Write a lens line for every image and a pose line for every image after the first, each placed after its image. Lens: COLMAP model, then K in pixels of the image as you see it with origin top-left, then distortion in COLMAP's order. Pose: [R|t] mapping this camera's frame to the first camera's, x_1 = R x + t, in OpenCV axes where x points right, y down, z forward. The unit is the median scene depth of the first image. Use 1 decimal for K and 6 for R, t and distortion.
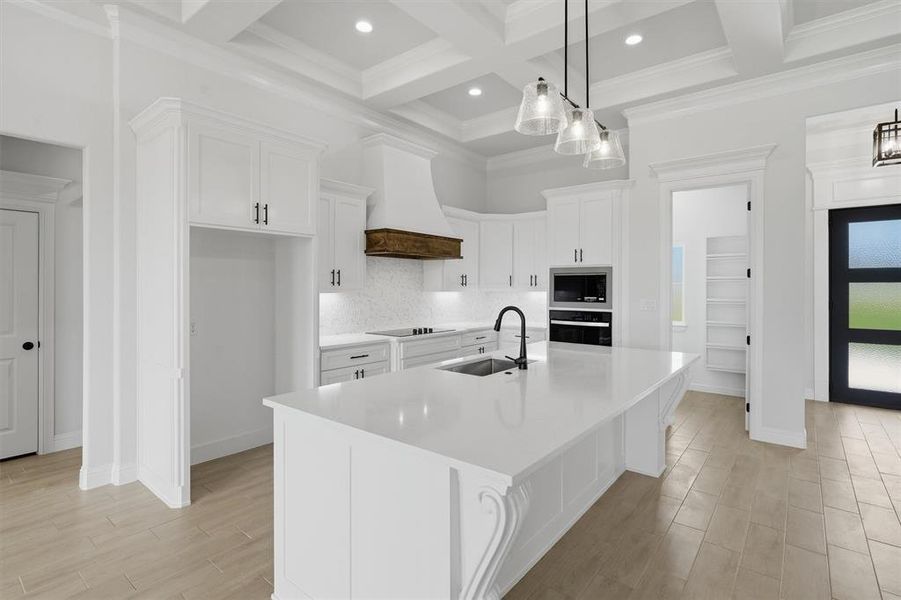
lens RADIAL K [[445.4, 0, 455.4], [0, 445.4, 283.1], [0, 0, 1]] dist [0.000958, 0.000282]
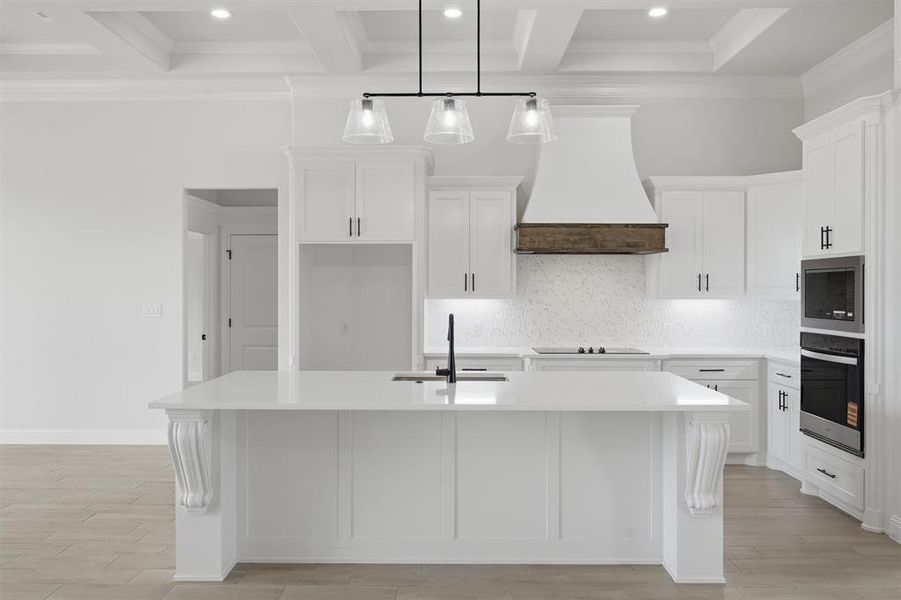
lens RADIAL K [[722.2, 0, 450.5], [0, 722.2, 300.0], [0, 0, 1]] dist [-0.002409, -0.000918]
pose [[0.609291, 0.008116, -0.792905, 0.748134], [0.005469, 0.999881, 0.014436, 0.001735], [0.792928, -0.013132, 0.609174, 0.056873]]
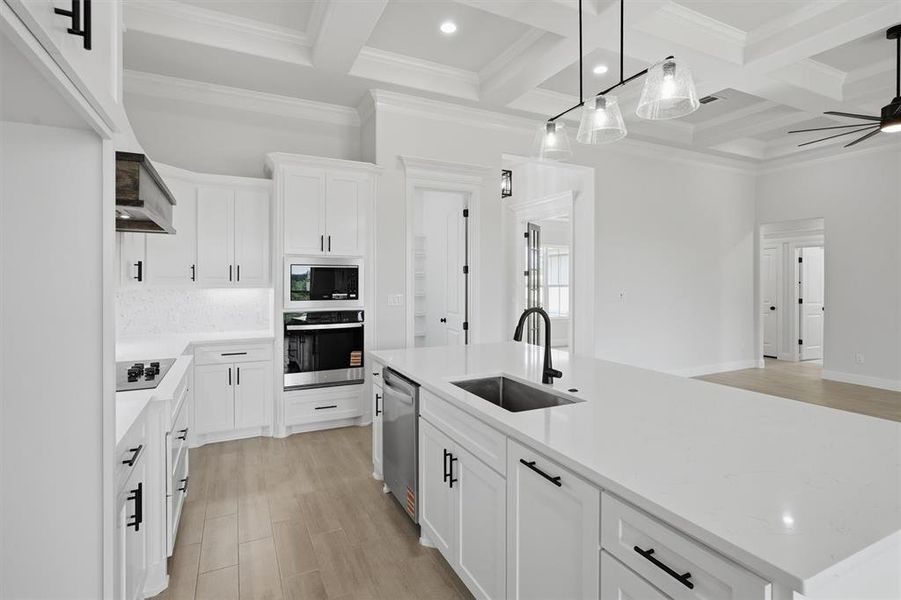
lens RADIAL K [[445.4, 0, 455.4], [0, 445.4, 283.1], [0, 0, 1]] dist [0.000958, 0.000282]
pose [[0.430988, -0.007087, 0.902330, -0.376515], [-0.007001, 0.999913, 0.011197, 0.000152], [-0.902331, -0.011143, 0.430900, 0.450125]]
